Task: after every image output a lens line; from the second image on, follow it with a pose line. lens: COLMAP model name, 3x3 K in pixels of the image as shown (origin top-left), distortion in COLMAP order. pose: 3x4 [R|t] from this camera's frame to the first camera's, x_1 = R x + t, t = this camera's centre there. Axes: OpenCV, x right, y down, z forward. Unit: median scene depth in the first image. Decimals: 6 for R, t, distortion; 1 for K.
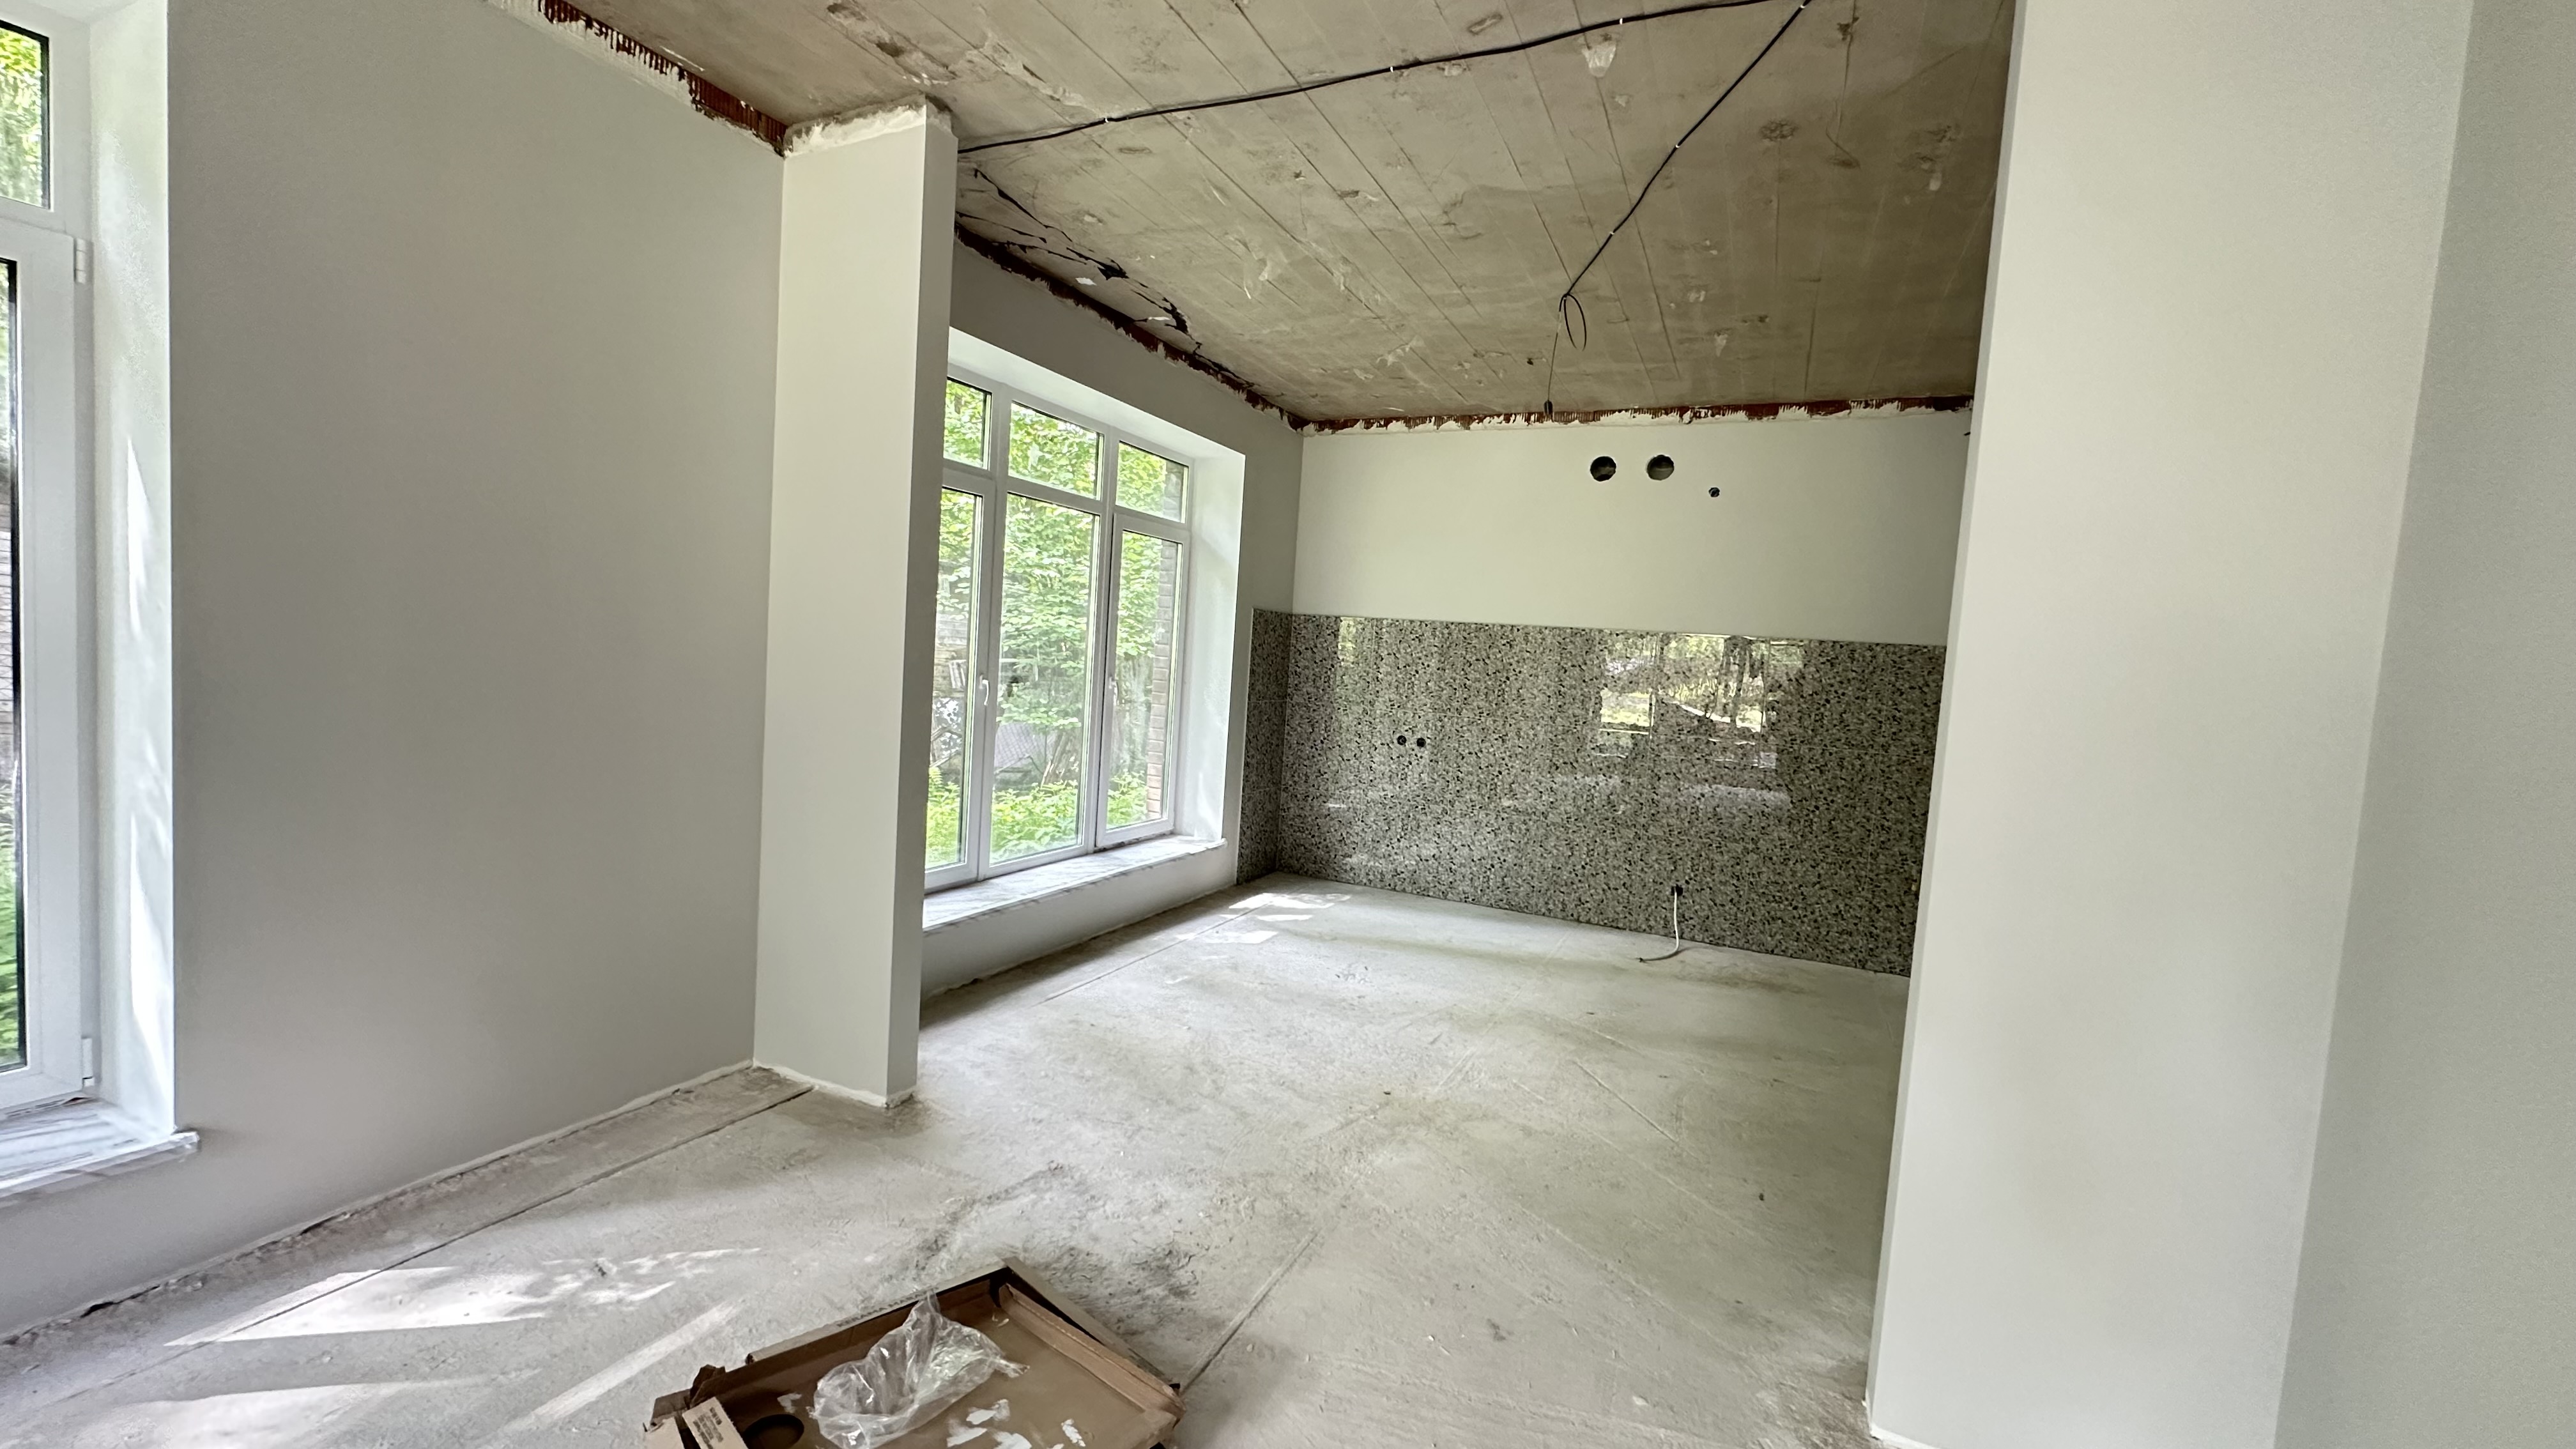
lens RADIAL K [[1029.1, 0, 1292.7], [0, 1029.1, 721.5], [0, 0, 1]] dist [-0.003212, 0.001090]
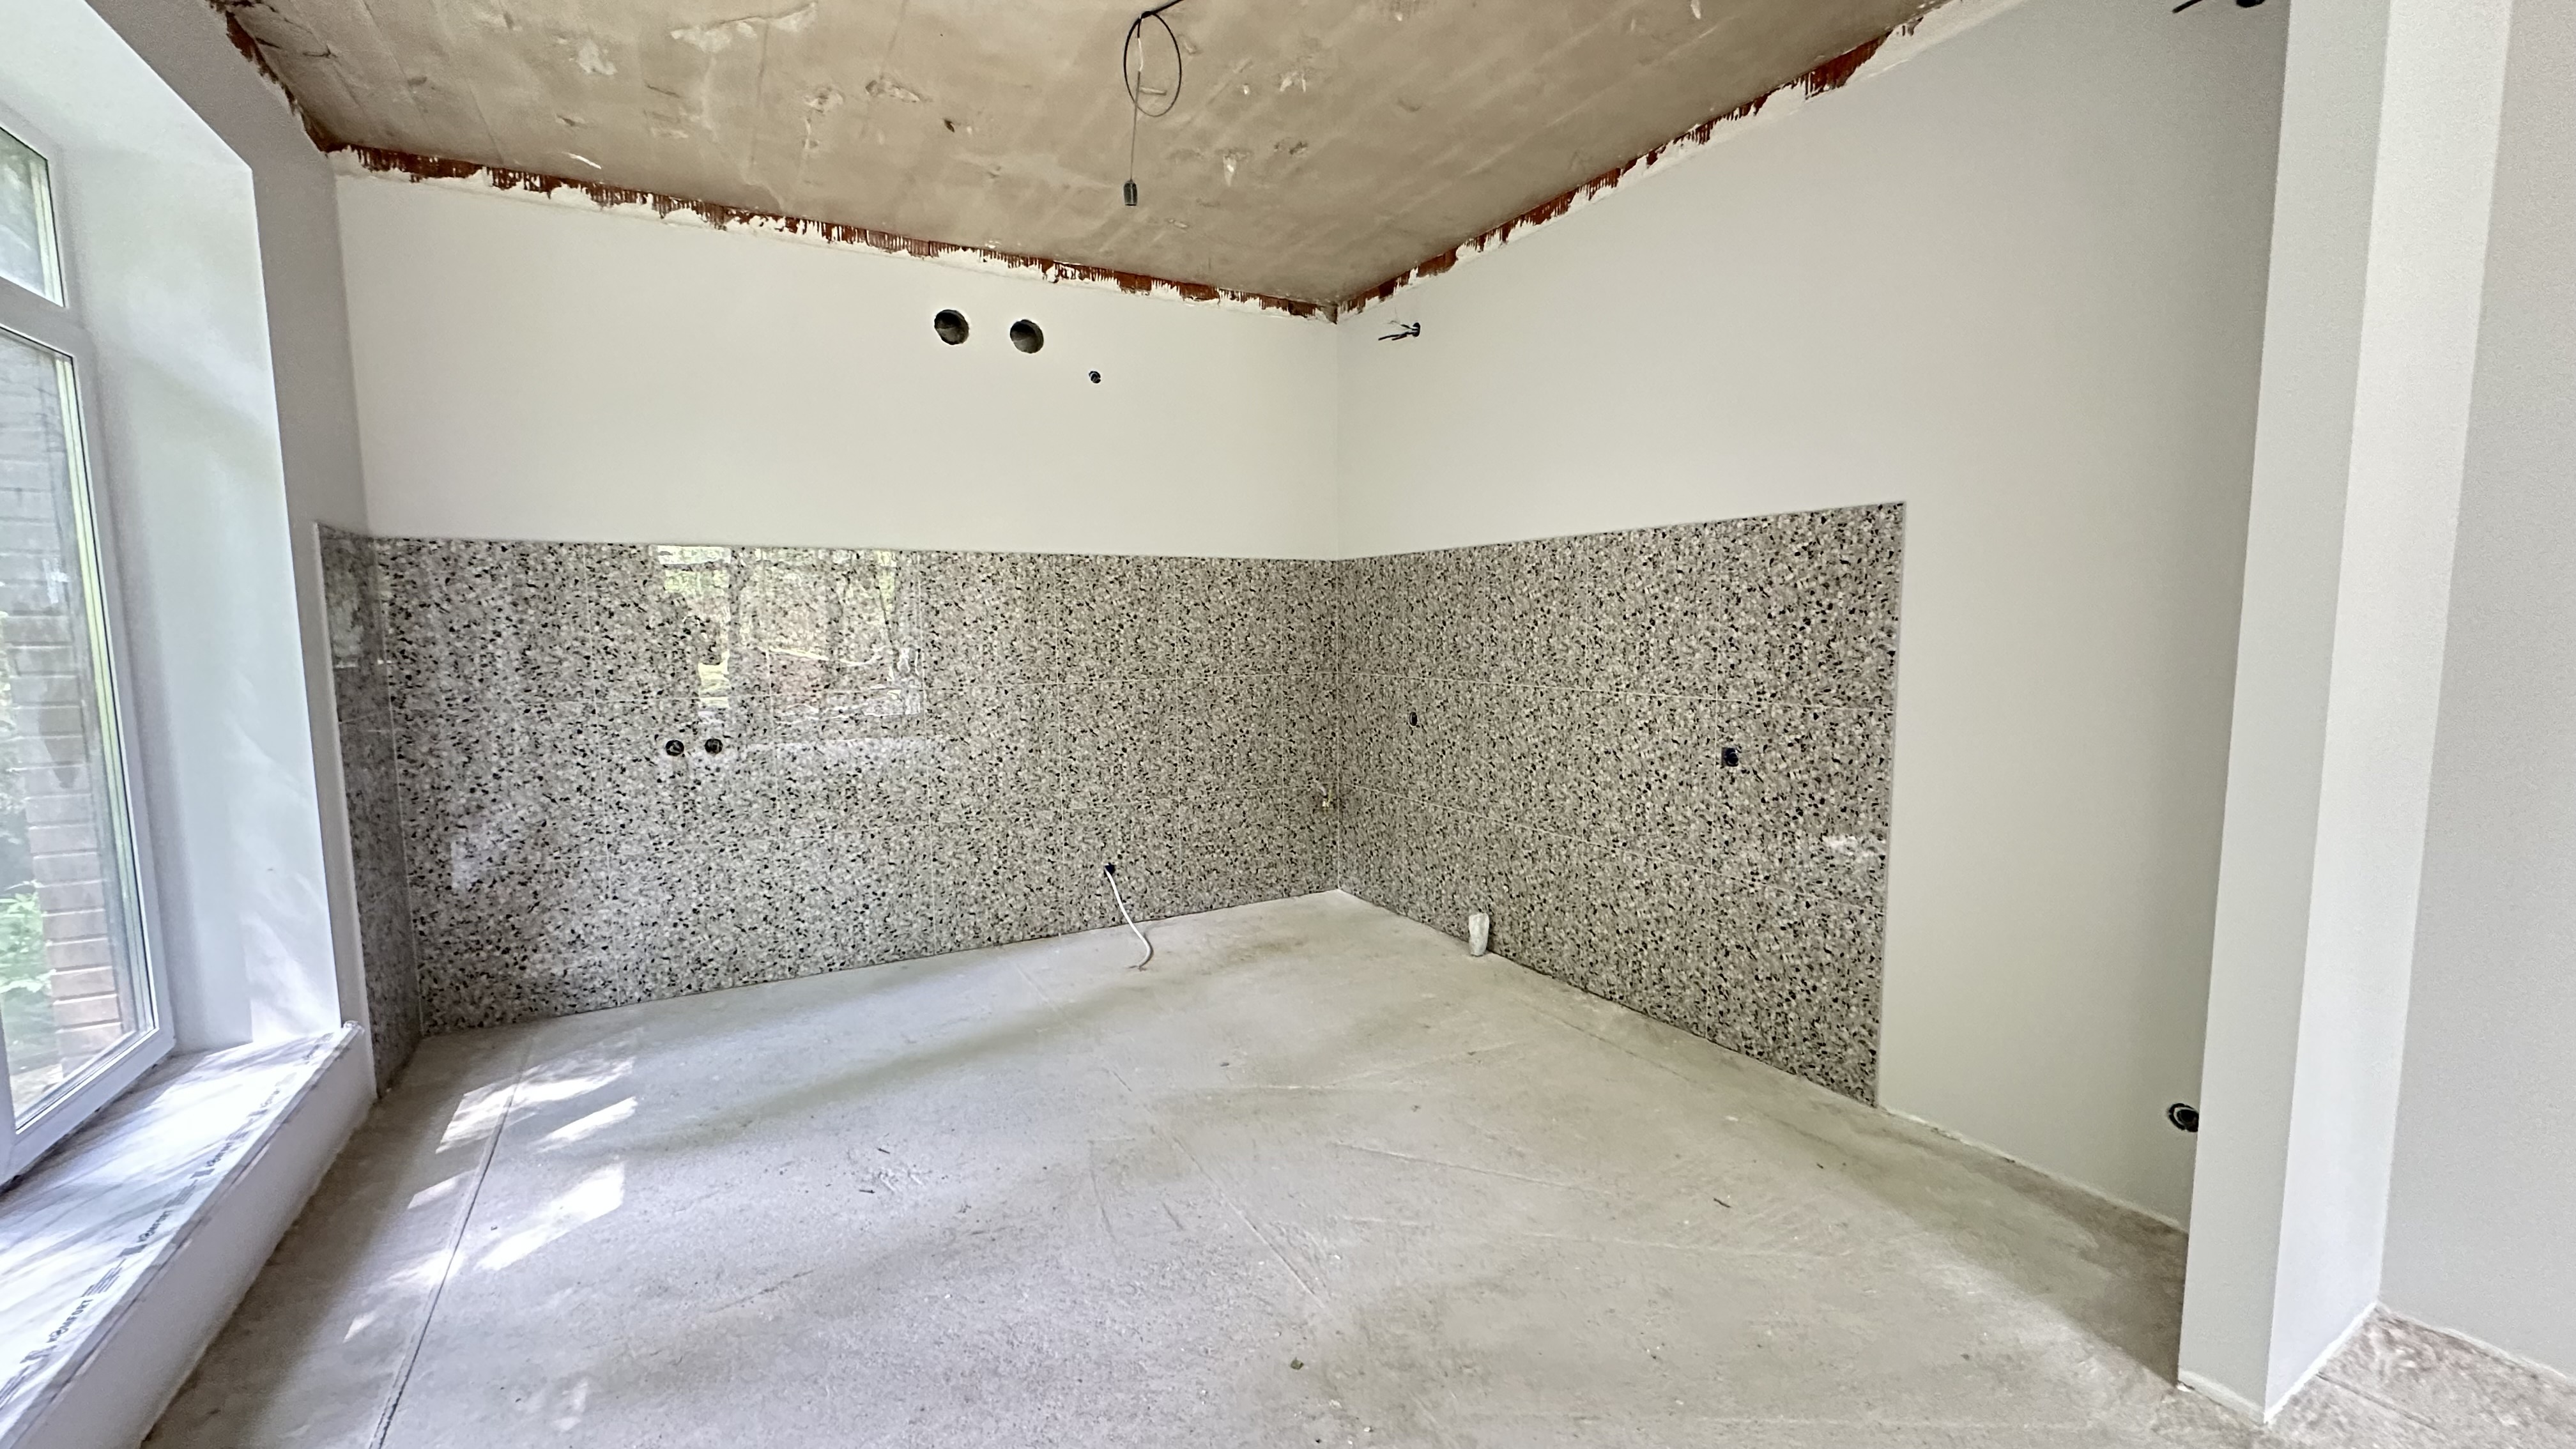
lens RADIAL K [[1029.1, 0, 1288.1], [0, 1029.1, 720.5], [0, 0, 1]] dist [-0.003212, 0.001090]
pose [[0.570874, -0.152374, 0.806775, -0.232672], [0.101139, 0.988195, 0.115073, -0.041240], [-0.814785, 0.015904, 0.579545, 0.496146]]
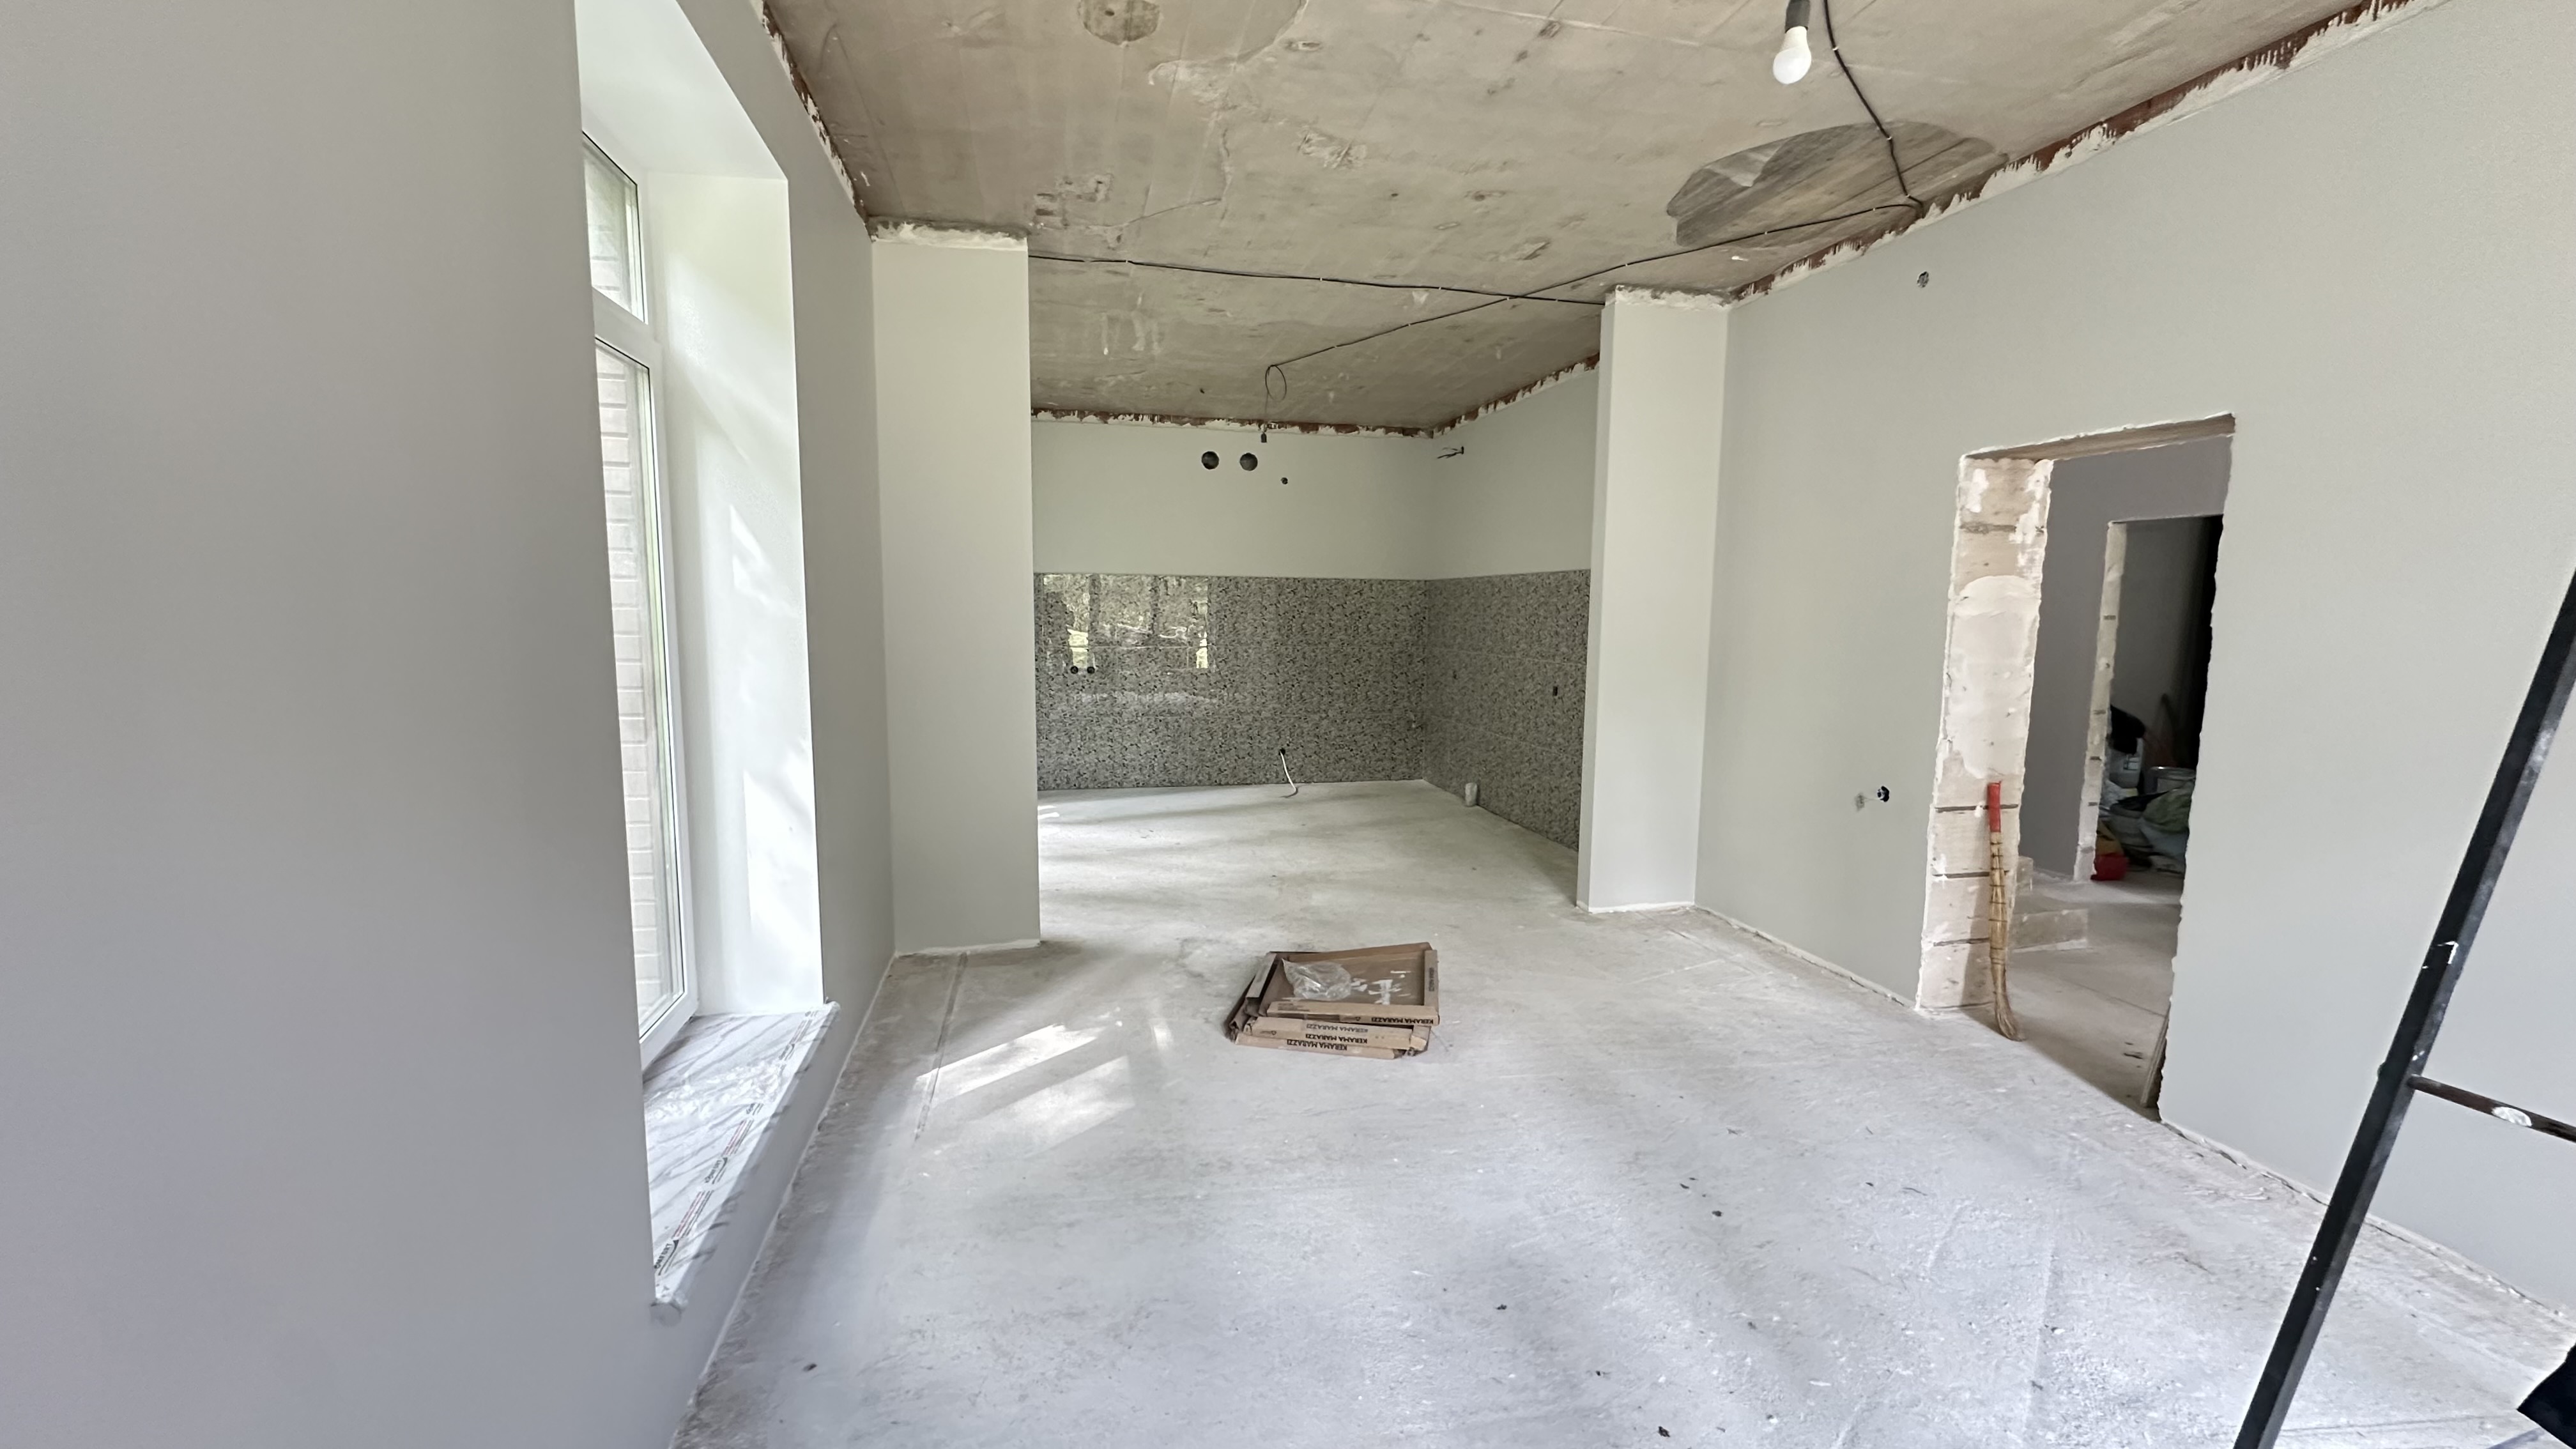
lens RADIAL K [[1029.1, 0, 1289.4], [0, 1029.1, 725.8], [0, 0, 1]] dist [-0.003212, 0.001090]
pose [[0.787459, -0.128389, 0.602847, -0.624651], [0.081722, 0.991178, 0.104343, -0.032952], [-0.610925, -0.032900, 0.791005, -0.222973]]
